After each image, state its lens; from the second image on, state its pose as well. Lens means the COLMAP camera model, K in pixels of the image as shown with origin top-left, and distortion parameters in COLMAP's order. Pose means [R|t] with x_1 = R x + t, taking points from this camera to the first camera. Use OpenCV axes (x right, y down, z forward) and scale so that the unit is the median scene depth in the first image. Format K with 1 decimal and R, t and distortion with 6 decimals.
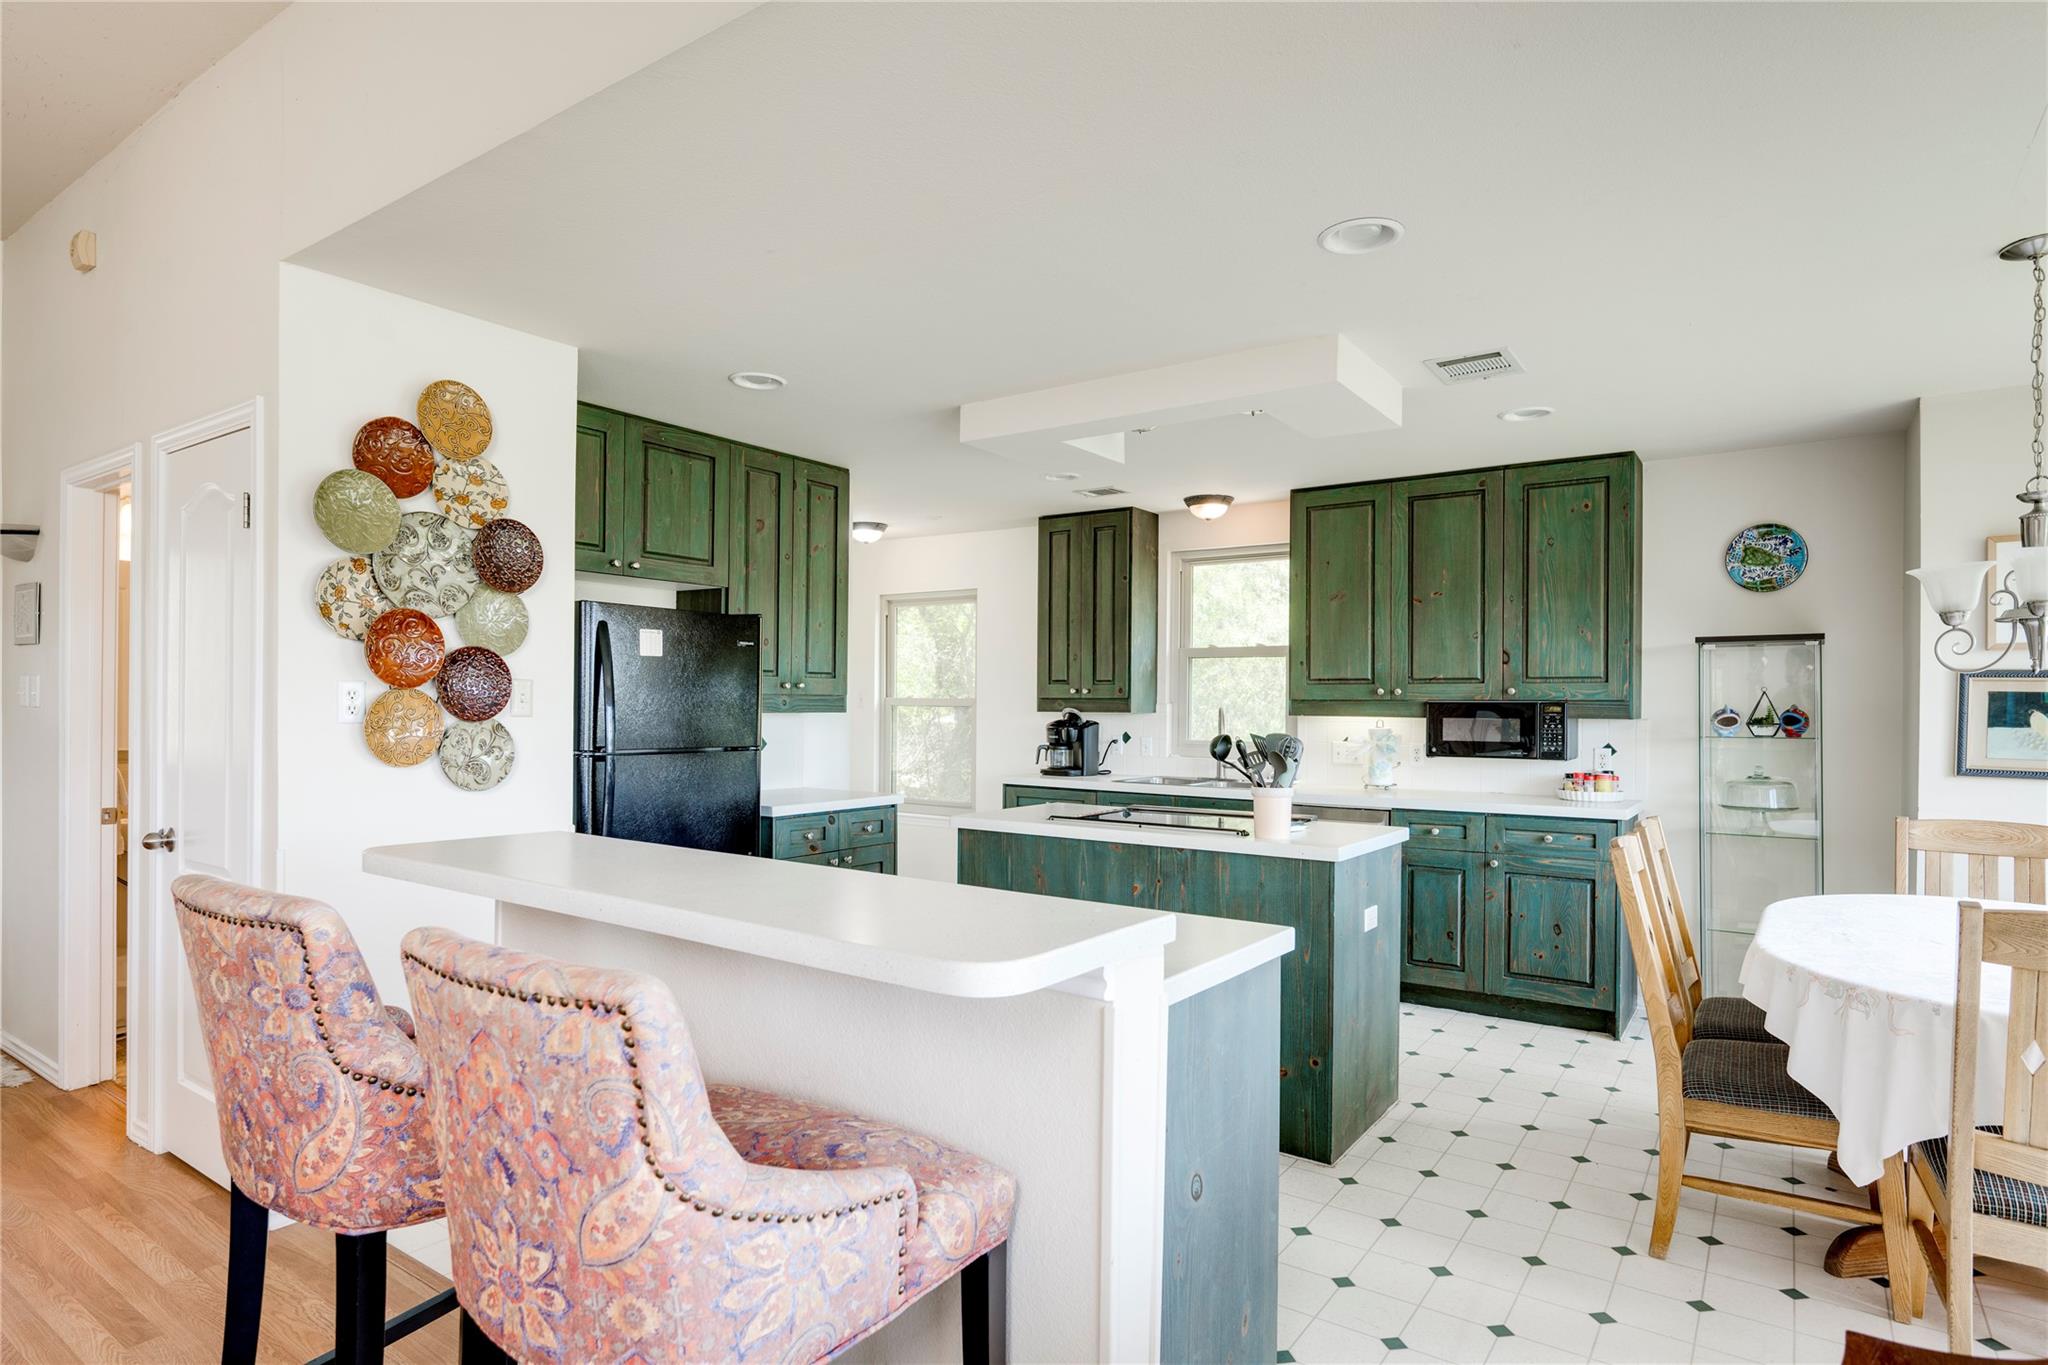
lens RADIAL K [[1095.8, 0, 1028.9], [0, 1095.8, 704.2], [0, 0, 1]] dist [-0.000260, 0.000226]
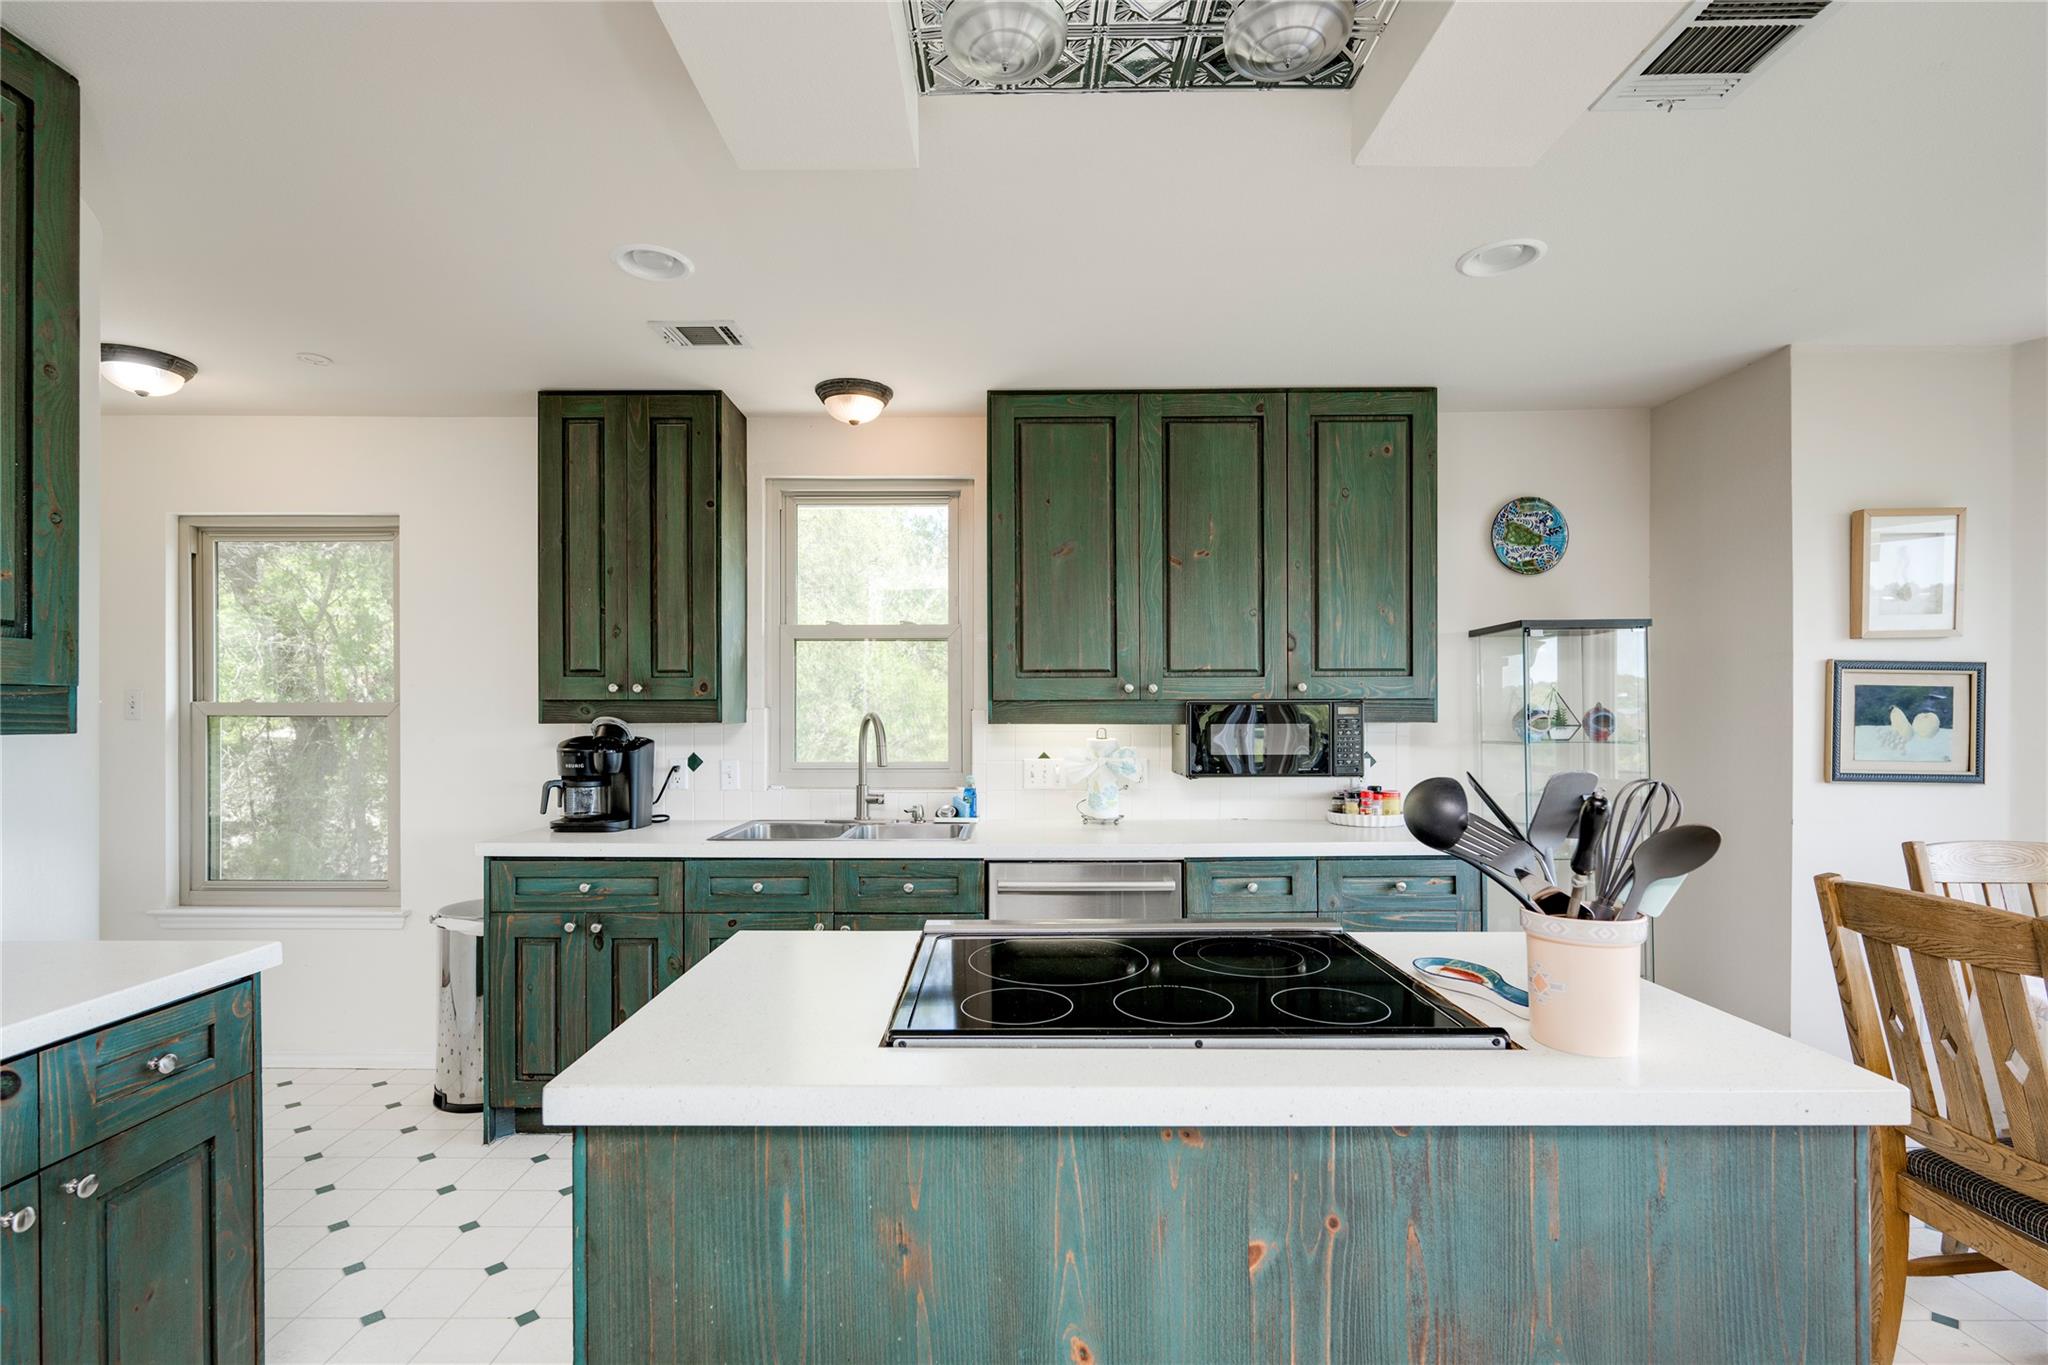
lens RADIAL K [[925.0, 0, 1003.1], [0, 925.0, 716.3], [0, 0, 1]] dist [-0.001796, -0.000070]
pose [[0.824484, -0.009825, 0.565799, -0.085381], [0.007966, 0.999952, 0.005756, 0.002672], [-0.565829, -0.000239, 0.824523, 0.570205]]
